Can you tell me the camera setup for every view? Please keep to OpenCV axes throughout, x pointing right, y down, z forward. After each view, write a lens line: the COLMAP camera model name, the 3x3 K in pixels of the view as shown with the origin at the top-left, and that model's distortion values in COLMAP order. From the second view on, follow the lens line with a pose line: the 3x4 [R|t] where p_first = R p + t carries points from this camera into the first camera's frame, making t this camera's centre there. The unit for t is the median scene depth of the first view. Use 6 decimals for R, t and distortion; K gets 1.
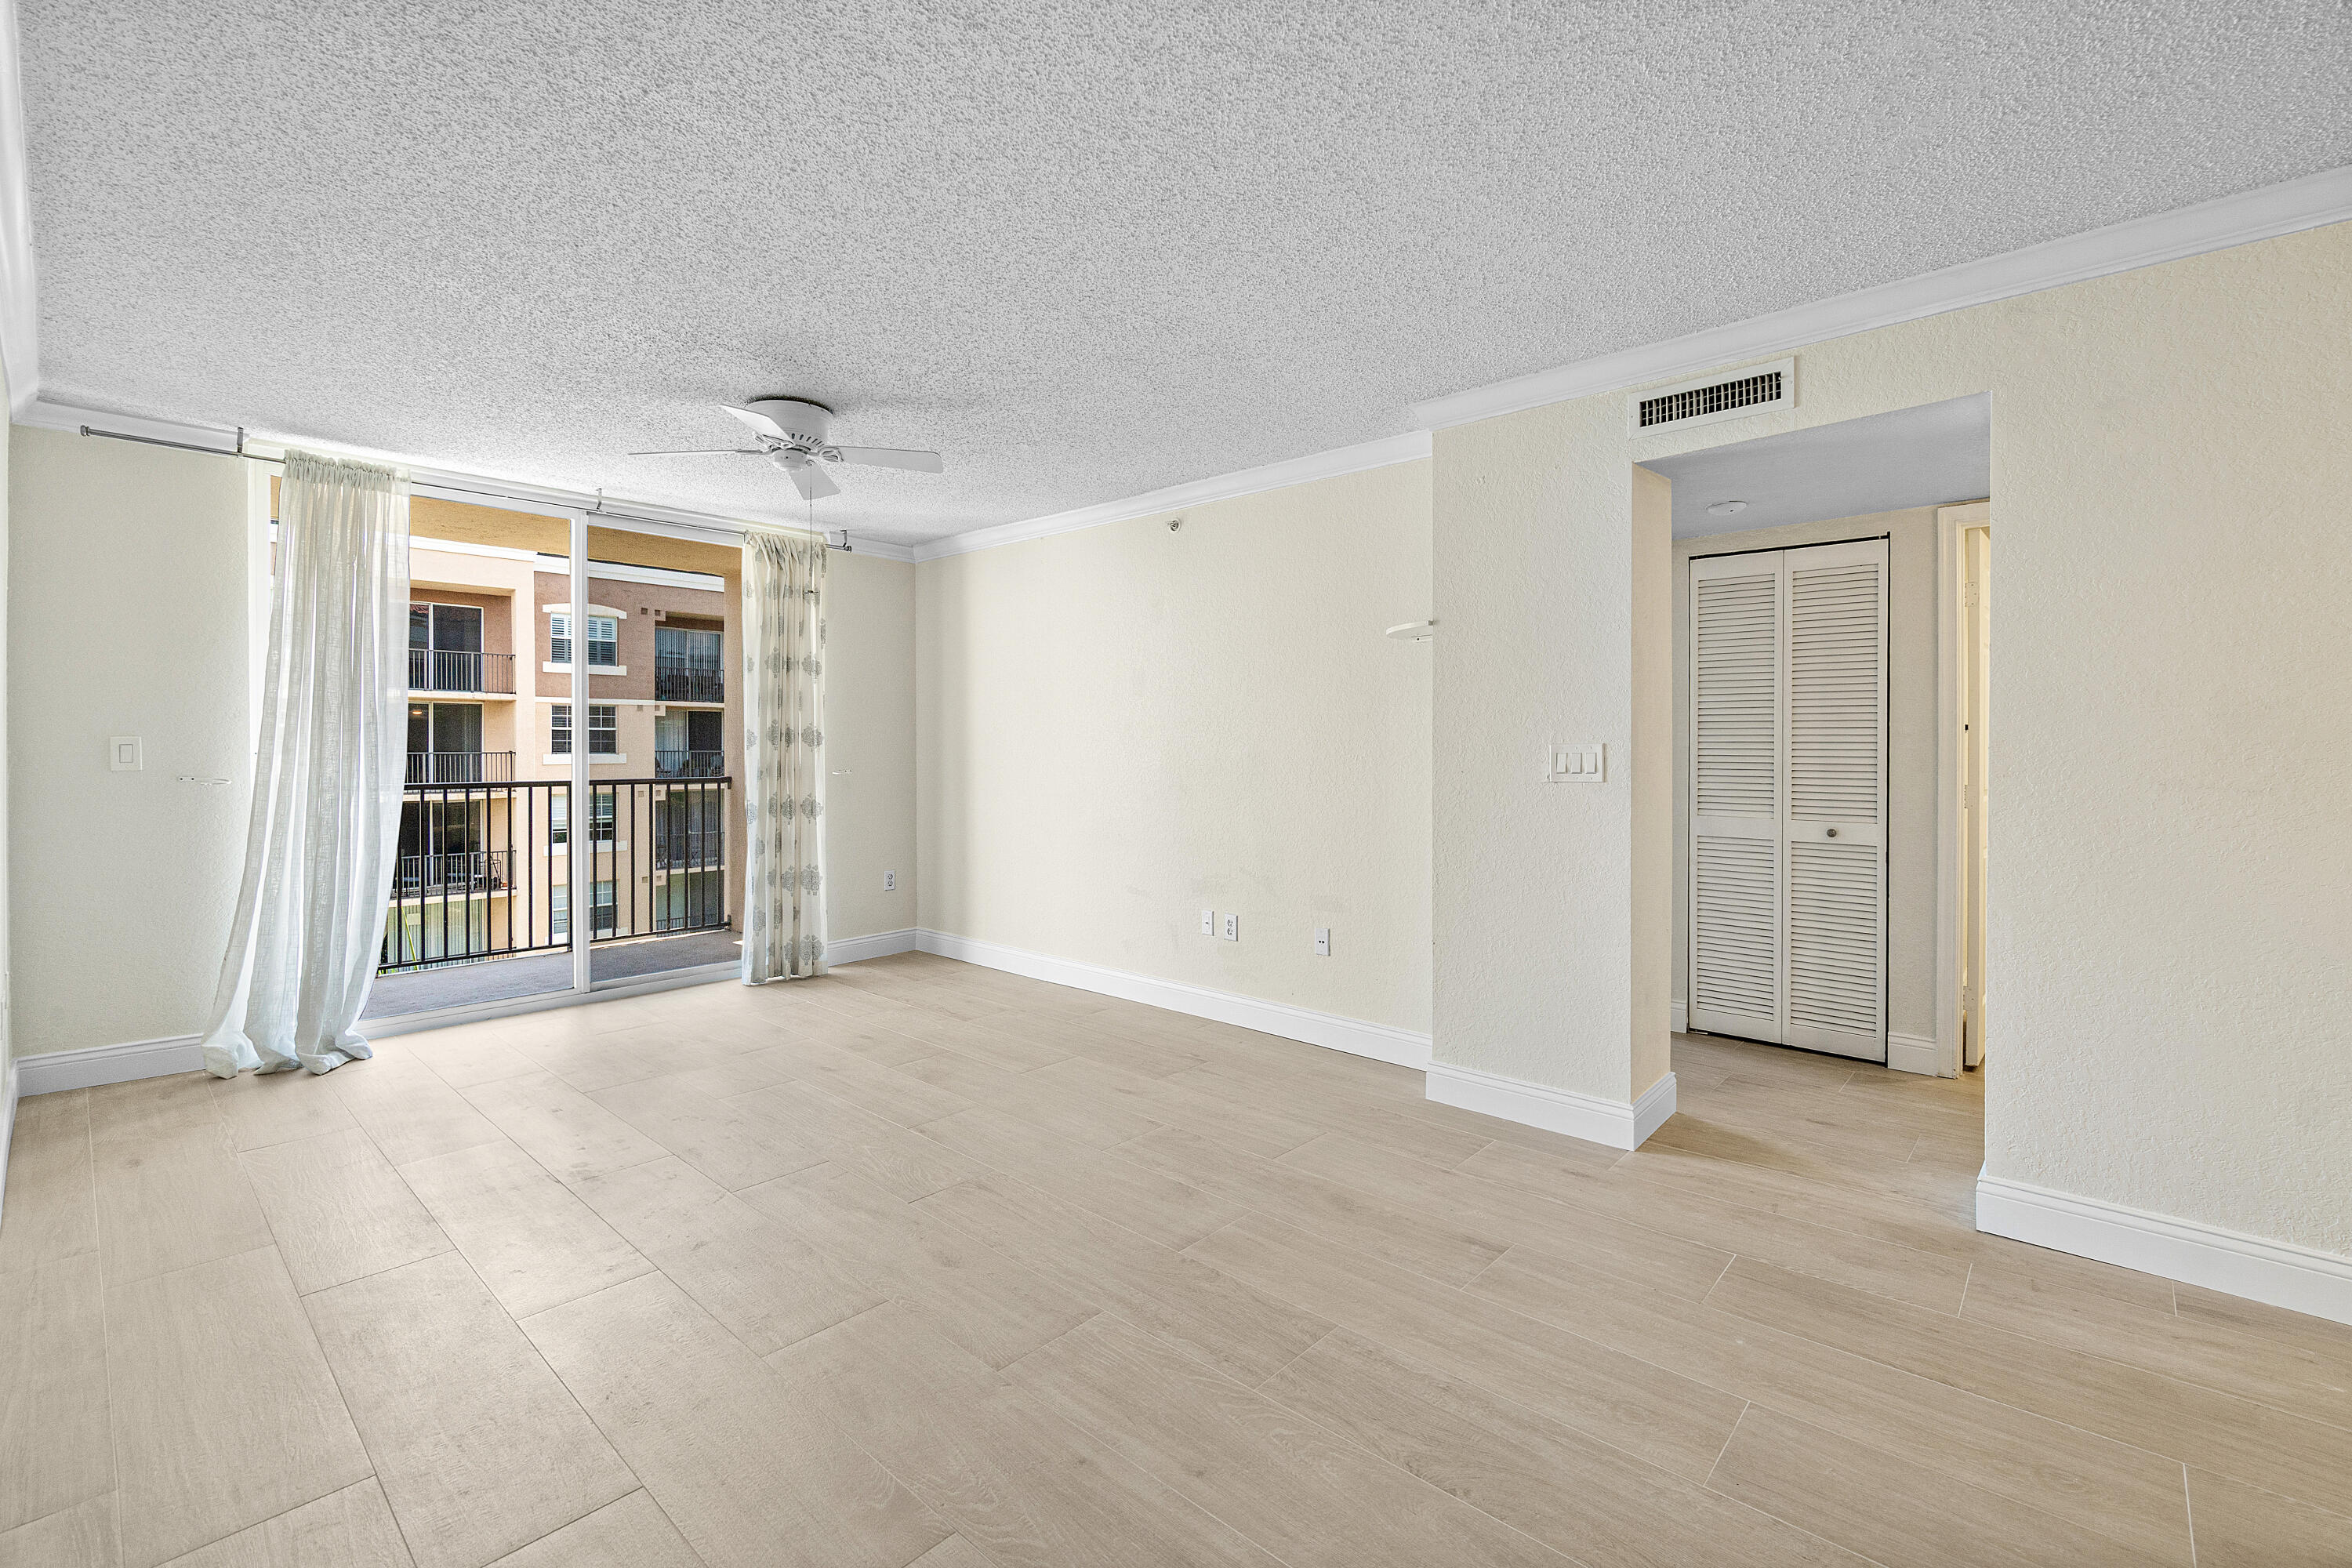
lens RADIAL K [[1022.4, 0, 1144.6], [0, 1022.4, 752.8], [0, 0, 1]] dist [-0.003000, -0.000302]
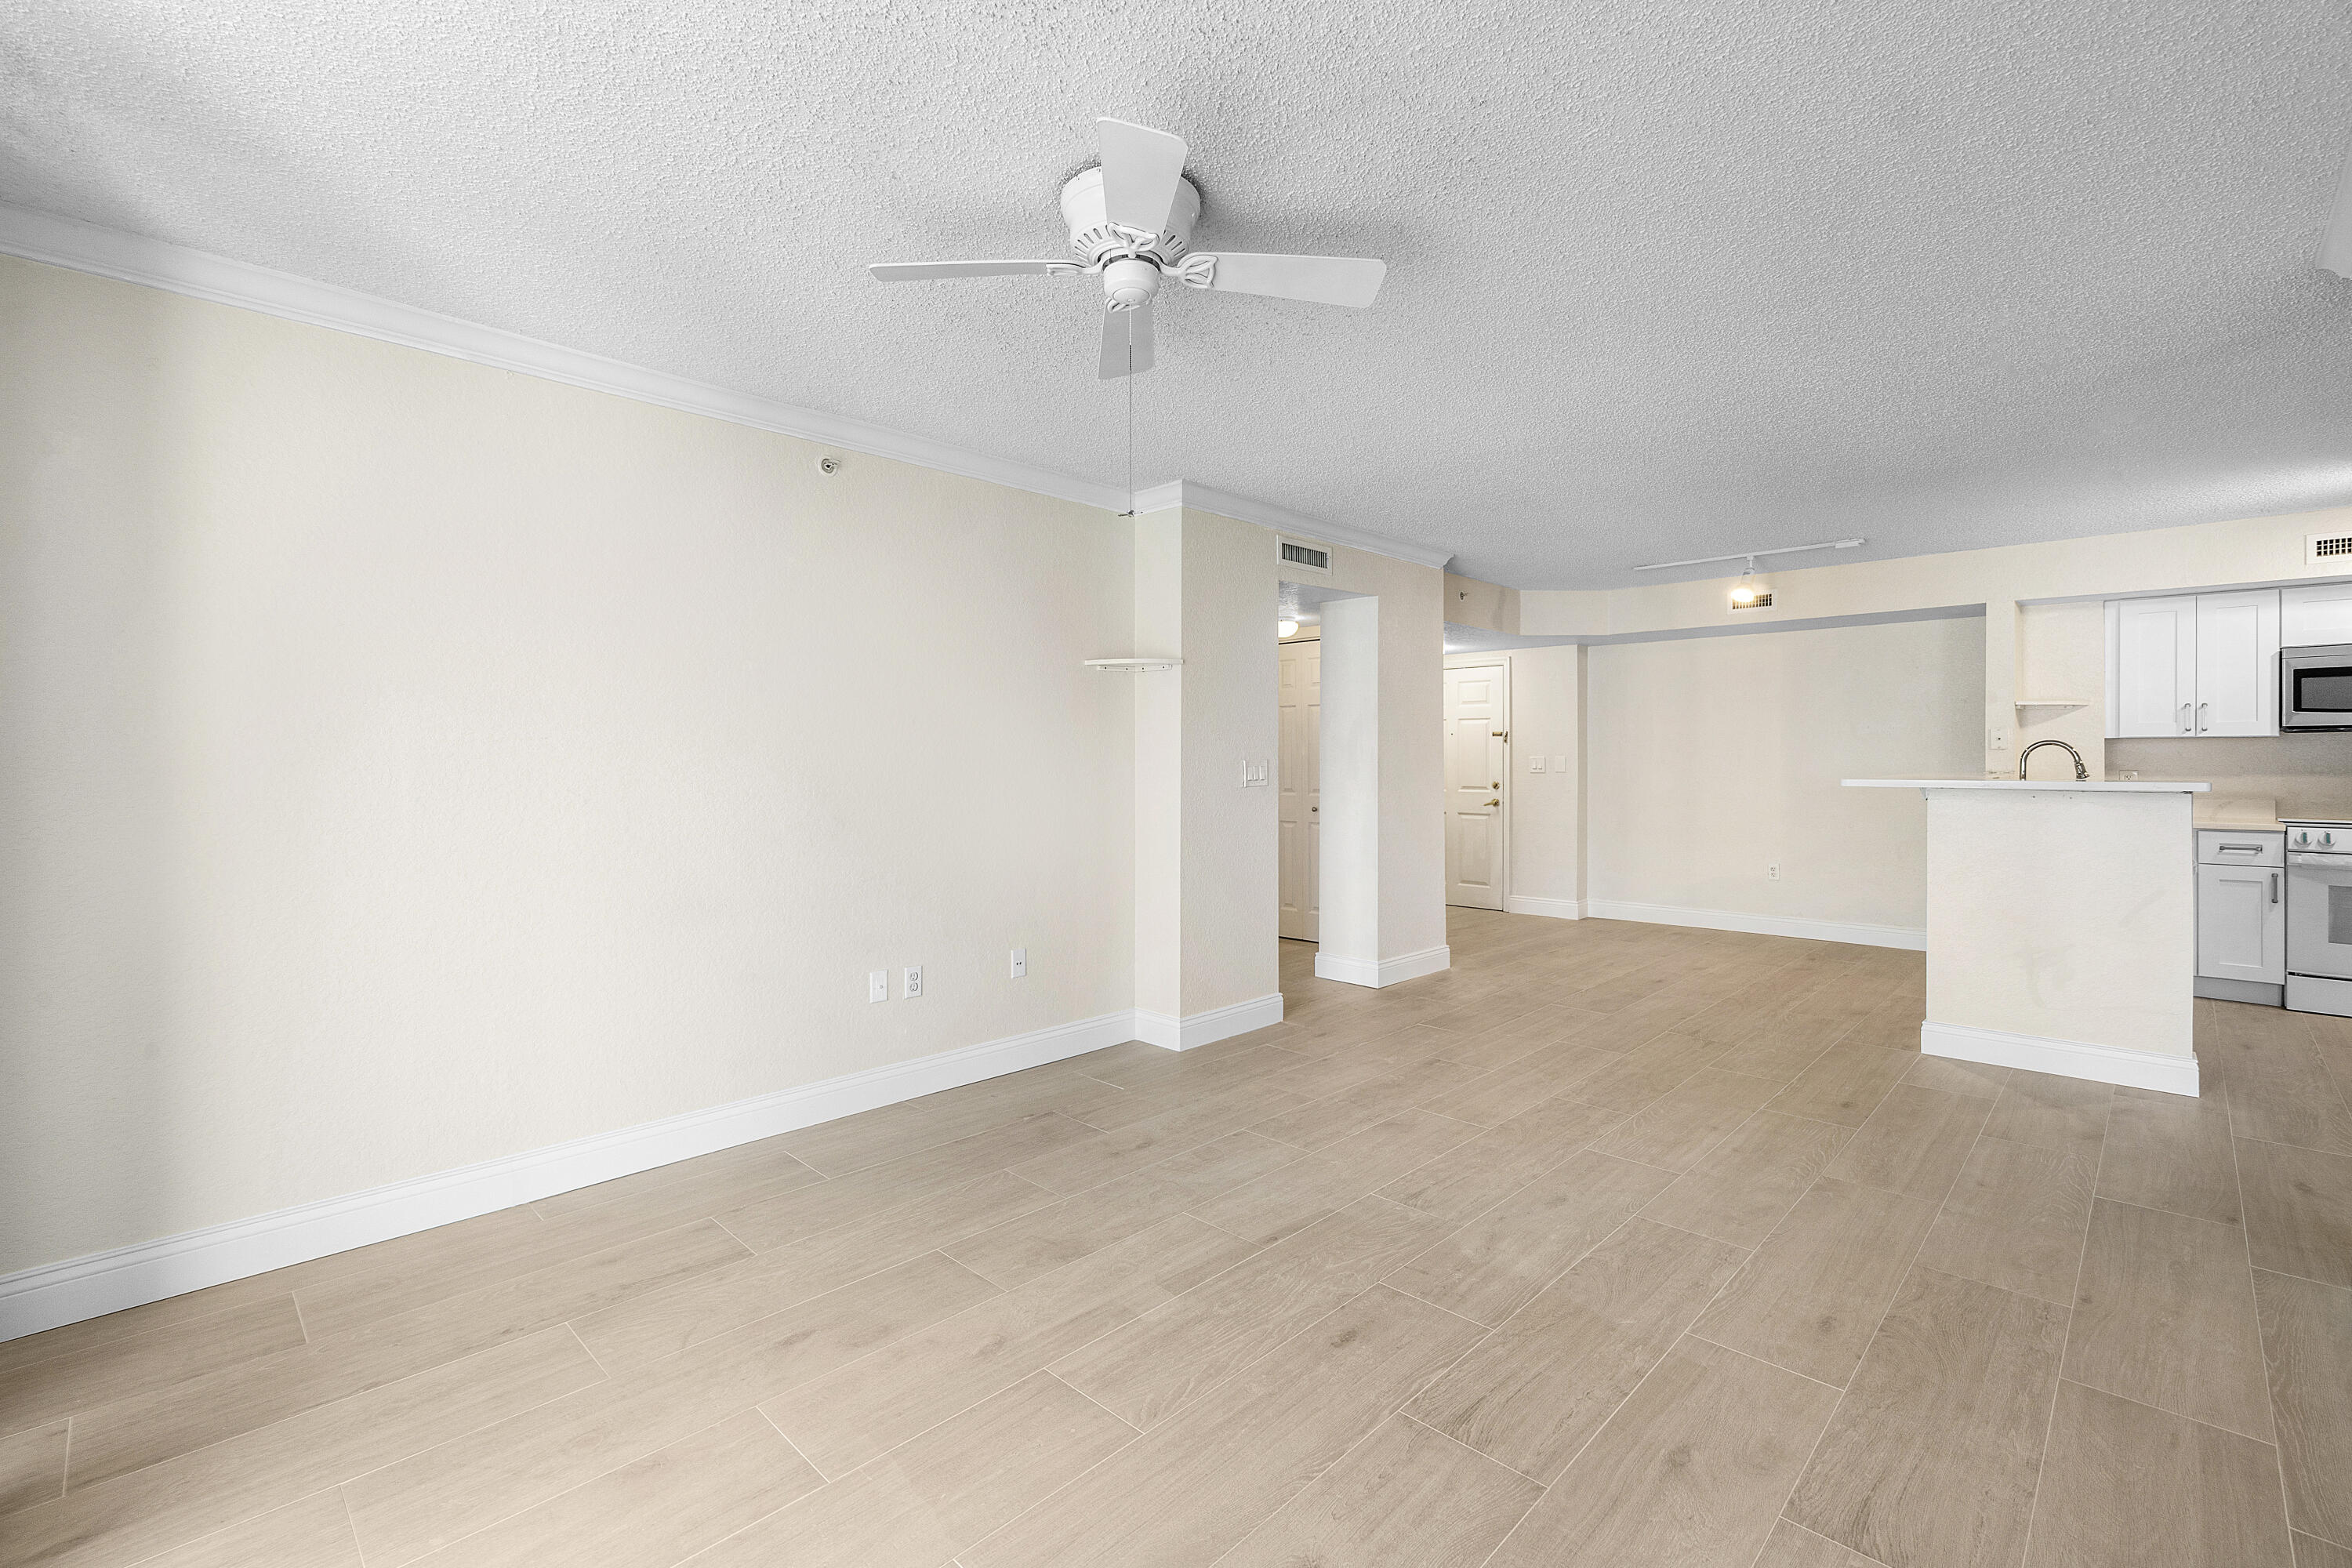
lens RADIAL K [[1084.5, 0, 1141.8], [0, 1084.5, 765.4], [0, 0, 1]] dist [-0.013058, 0.009214]
pose [[0.009592, -0.006690, 0.999932, -0.838677], [0.009500, 0.999933, 0.006599, -0.009118], [-0.999909, 0.009436, 0.009654, 0.853343]]
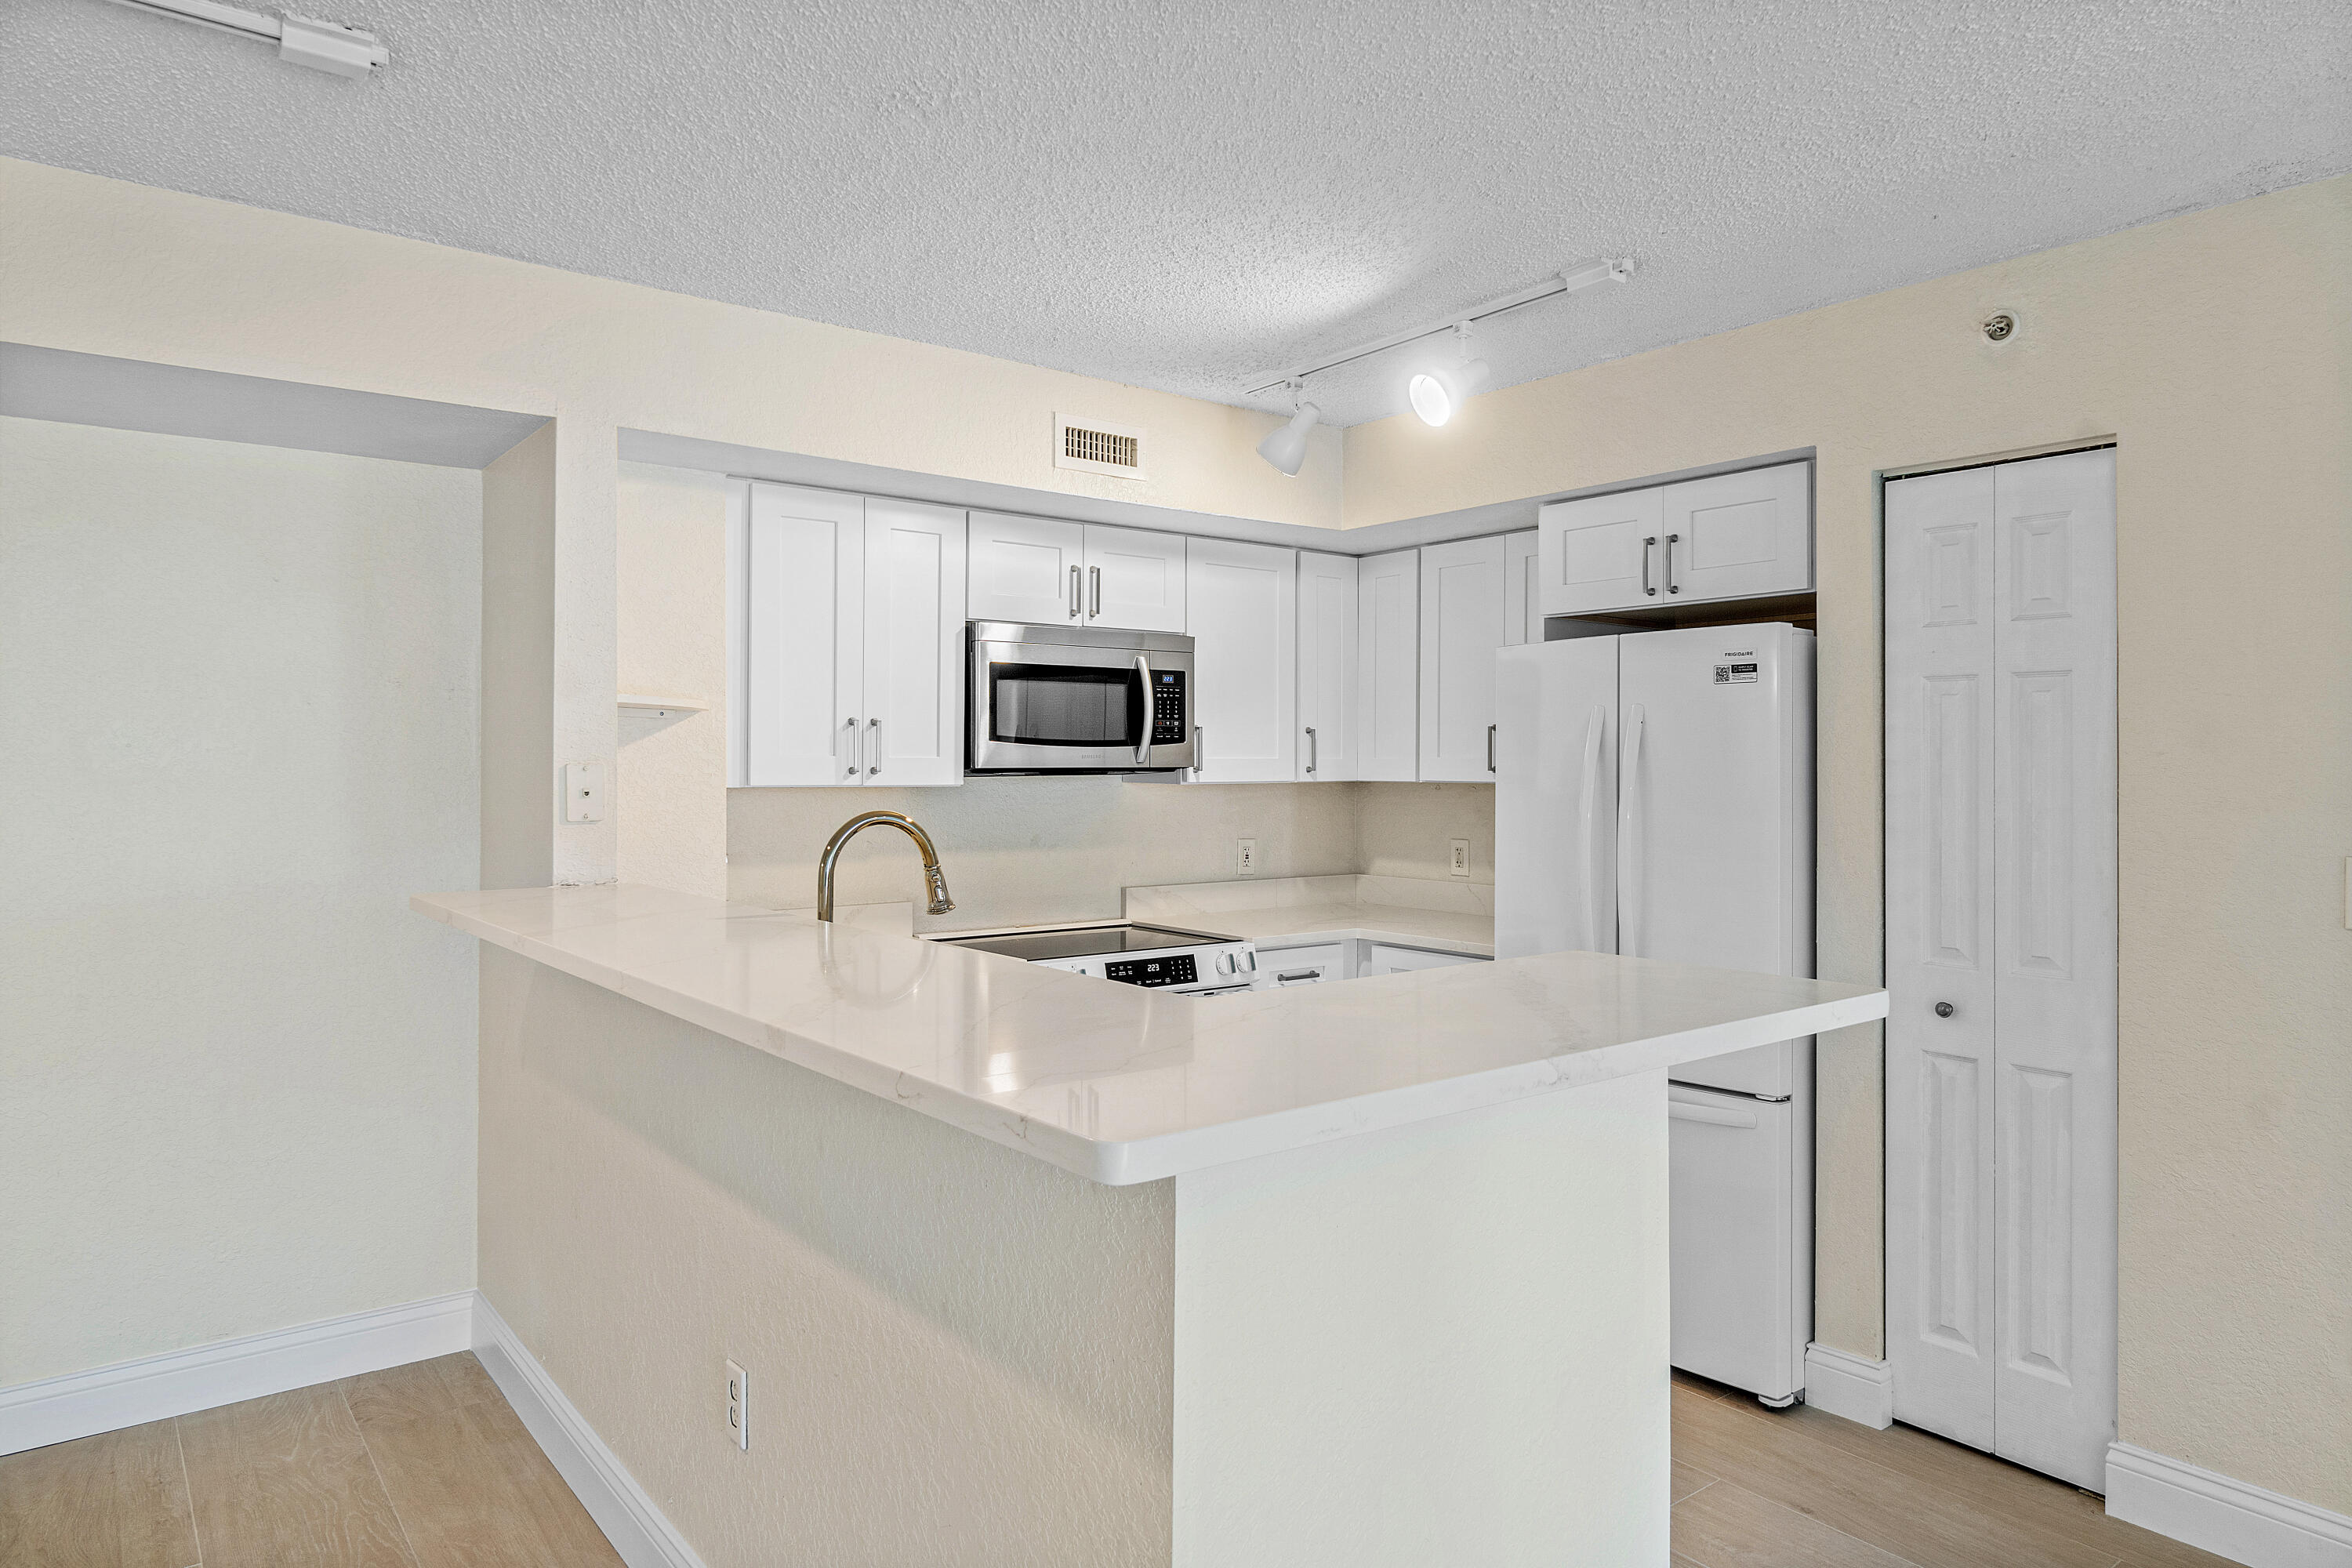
lens RADIAL K [[1447.6, 0, 1184.2], [0, 1447.6, 773.6], [0, 0, 1]] dist [-0.000556, -0.000929]
pose [[-0.990048, -0.006070, 0.140596, 0.164372], [-0.004336, 0.999911, 0.012633, -0.041847], [-0.140660, 0.011898, -0.989986, 0.413046]]
